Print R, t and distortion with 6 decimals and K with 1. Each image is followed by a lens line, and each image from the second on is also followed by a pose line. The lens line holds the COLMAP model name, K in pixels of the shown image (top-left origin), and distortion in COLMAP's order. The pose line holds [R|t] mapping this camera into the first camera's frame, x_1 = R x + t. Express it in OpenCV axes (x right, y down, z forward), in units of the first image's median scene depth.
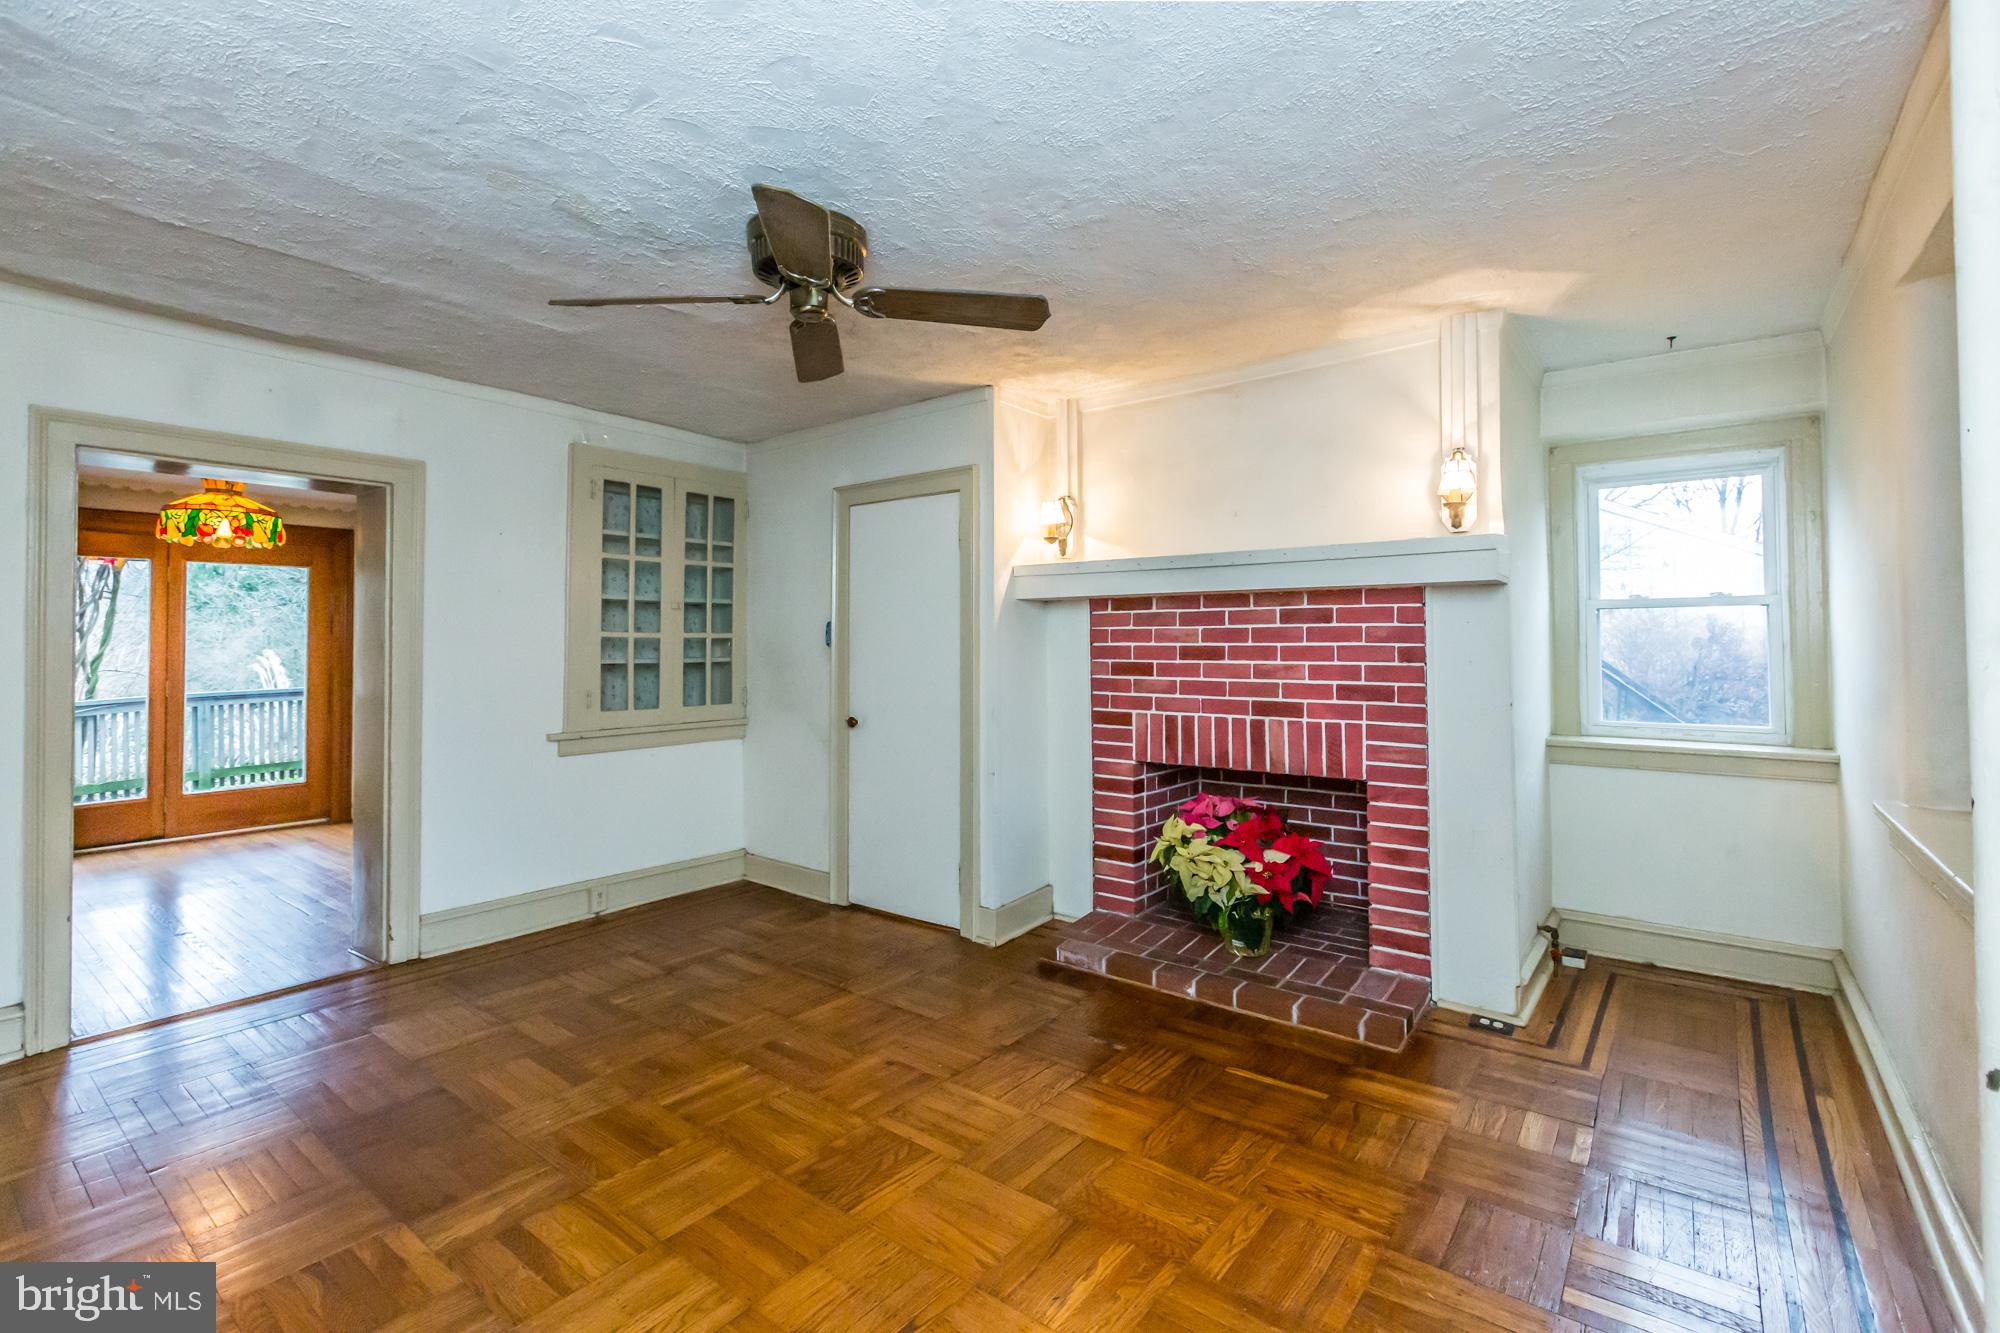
lens RADIAL K [[904.5, 0, 1000.5], [0, 904.5, 629.0], [0, 0, 1]] dist [0.000226, 0.000428]
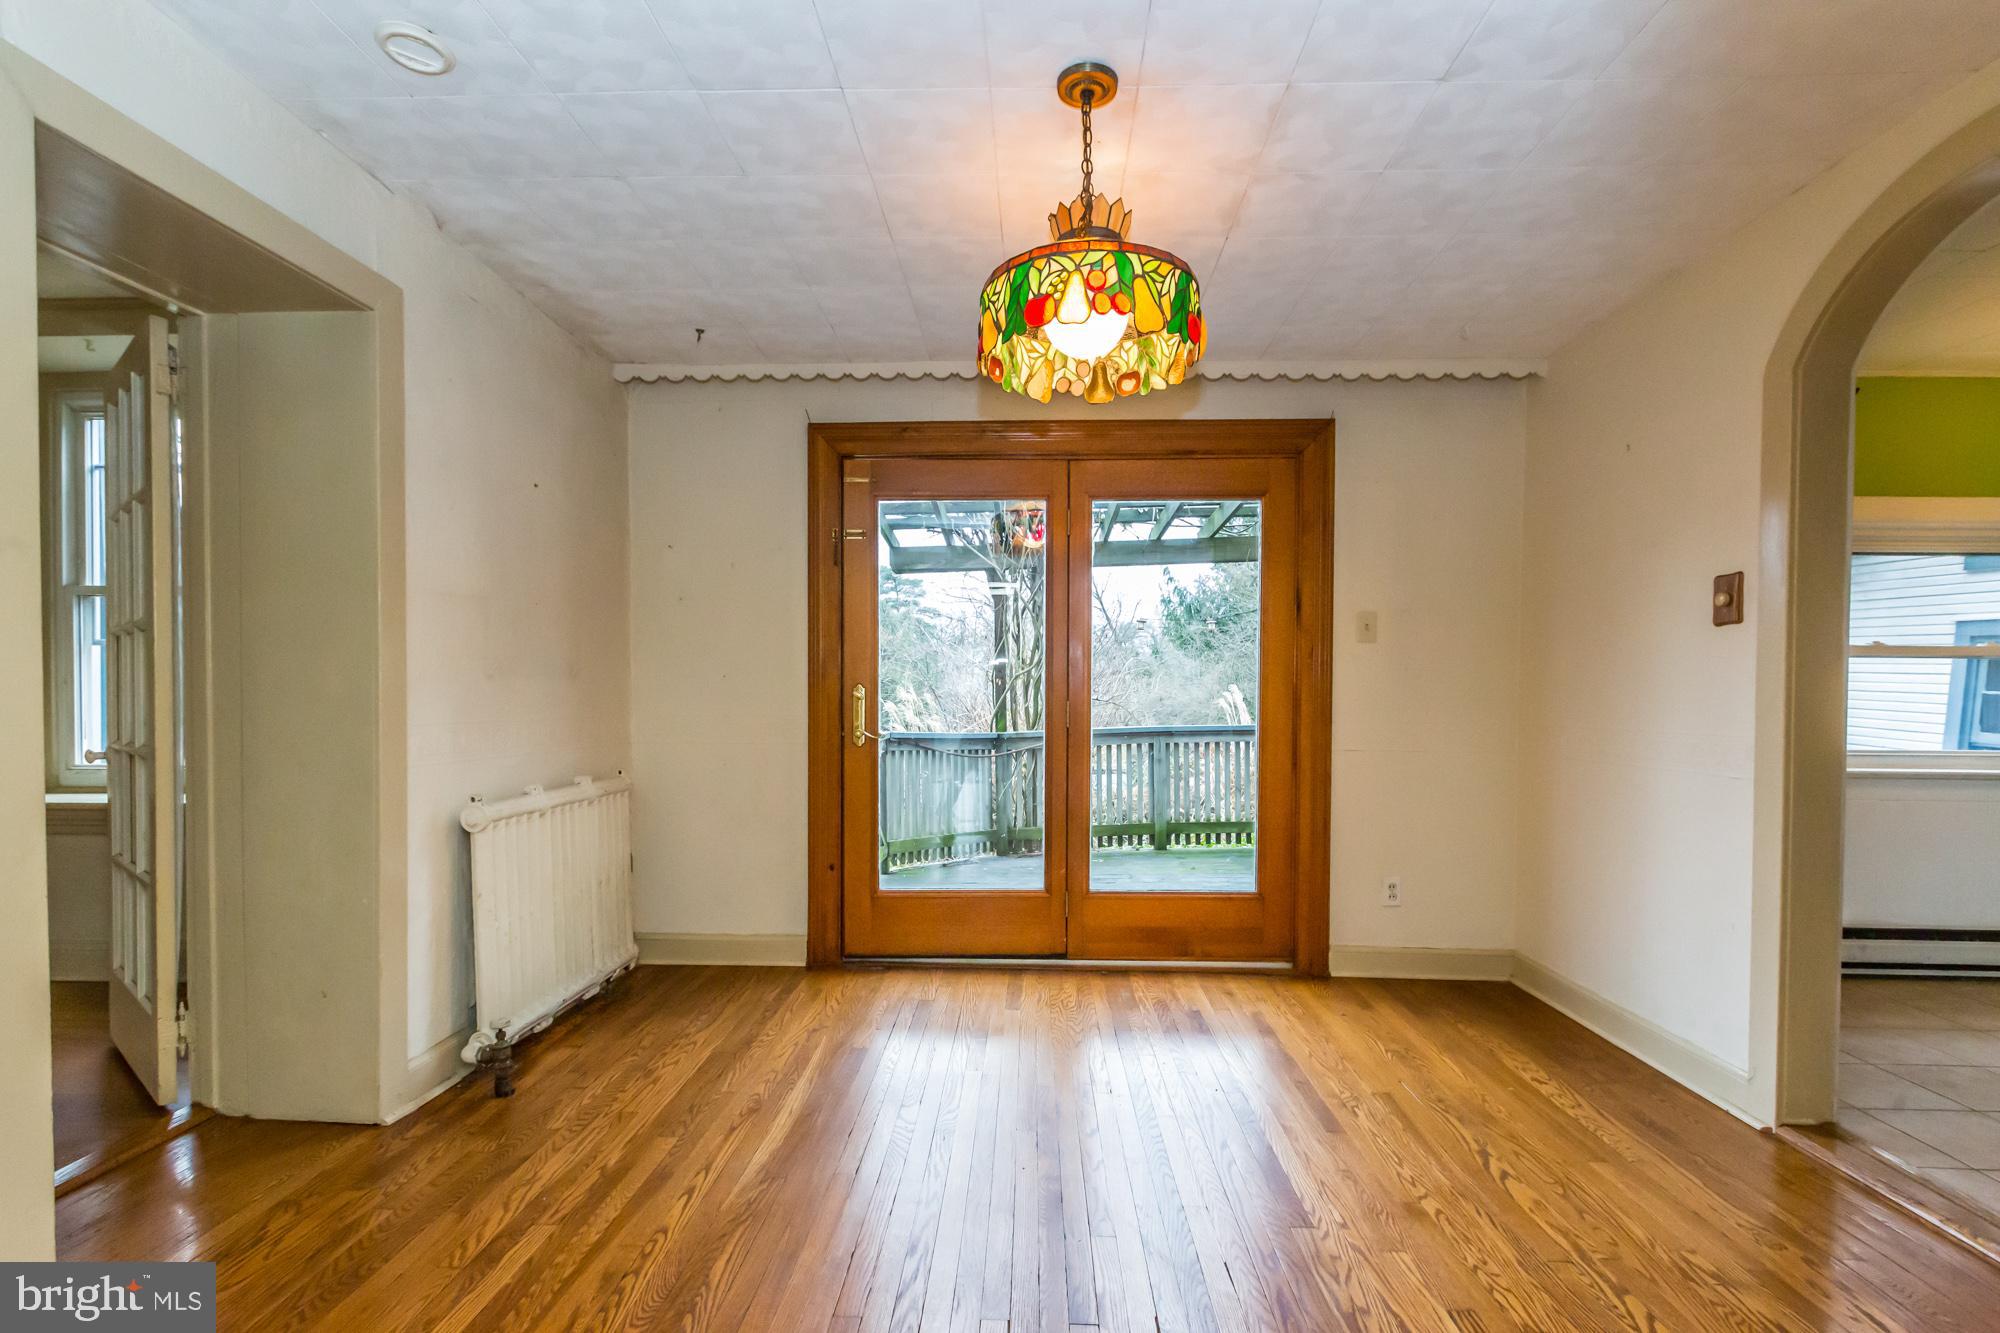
lens RADIAL K [[904.8, 0, 1000.8], [0, 904.8, 702.2], [0, 0, 1]] dist [0.000109, 0.000215]
pose [[0.586000, 0.016206, -0.810149, -0.400026], [0.005156, 0.999705, 0.023727, 0.037199], [0.810294, -0.018081, 0.585744, 0.532215]]
